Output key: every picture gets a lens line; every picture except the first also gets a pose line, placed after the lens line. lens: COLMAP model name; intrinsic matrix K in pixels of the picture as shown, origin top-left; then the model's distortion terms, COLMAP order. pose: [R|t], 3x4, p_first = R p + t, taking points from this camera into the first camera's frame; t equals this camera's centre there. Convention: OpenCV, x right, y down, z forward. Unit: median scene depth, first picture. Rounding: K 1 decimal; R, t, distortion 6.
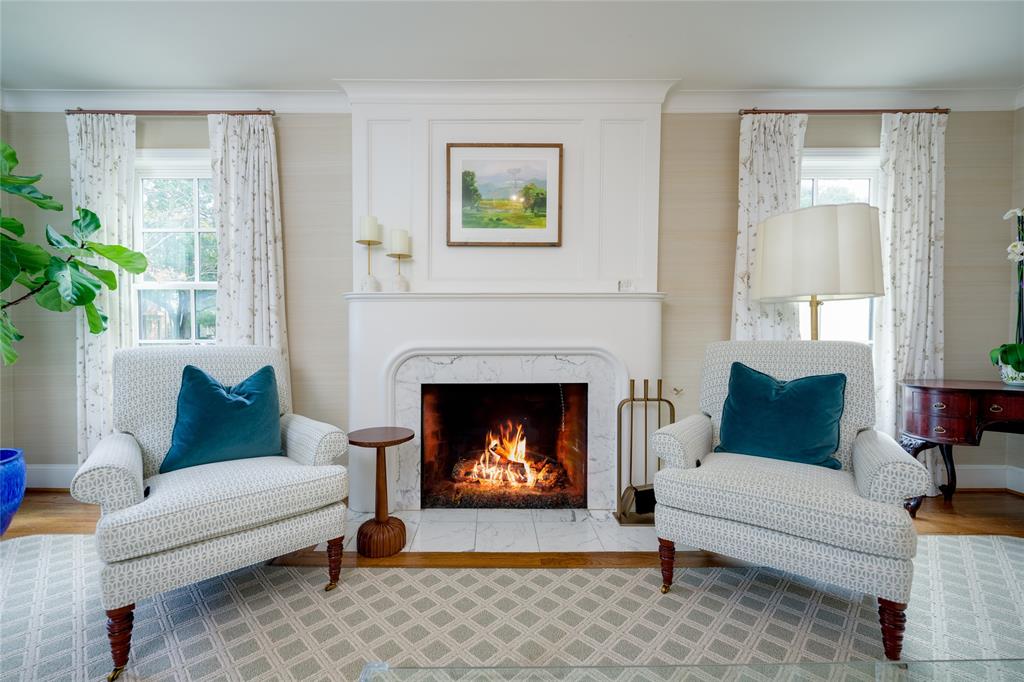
lens RADIAL K [[419.6, 0, 512.0], [0, 419.6, 341.0], [0, 0, 1]] dist [-0.000503, -0.000266]
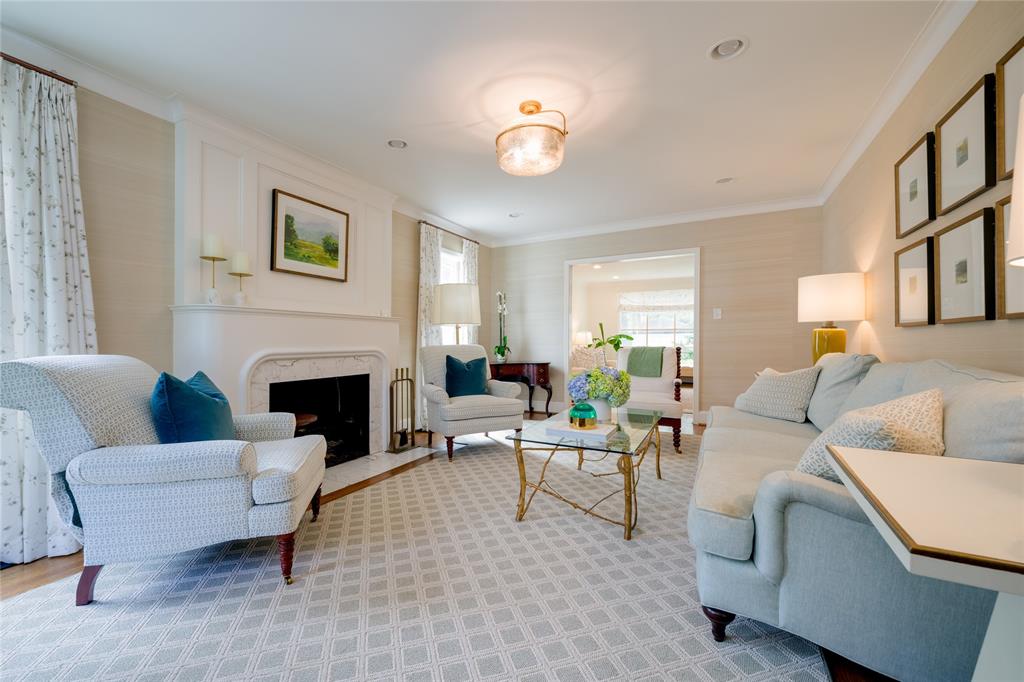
lens RADIAL K [[419.6, 0, 512.0], [0, 419.6, 341.0], [0, 0, 1]] dist [-0.000503, -0.000266]
pose [[0.444923, -0.000284, 0.895569, -0.947399], [0.014428, 0.999872, -0.006850, -0.002818], [-0.895453, 0.015969, 0.444870, -0.169568]]
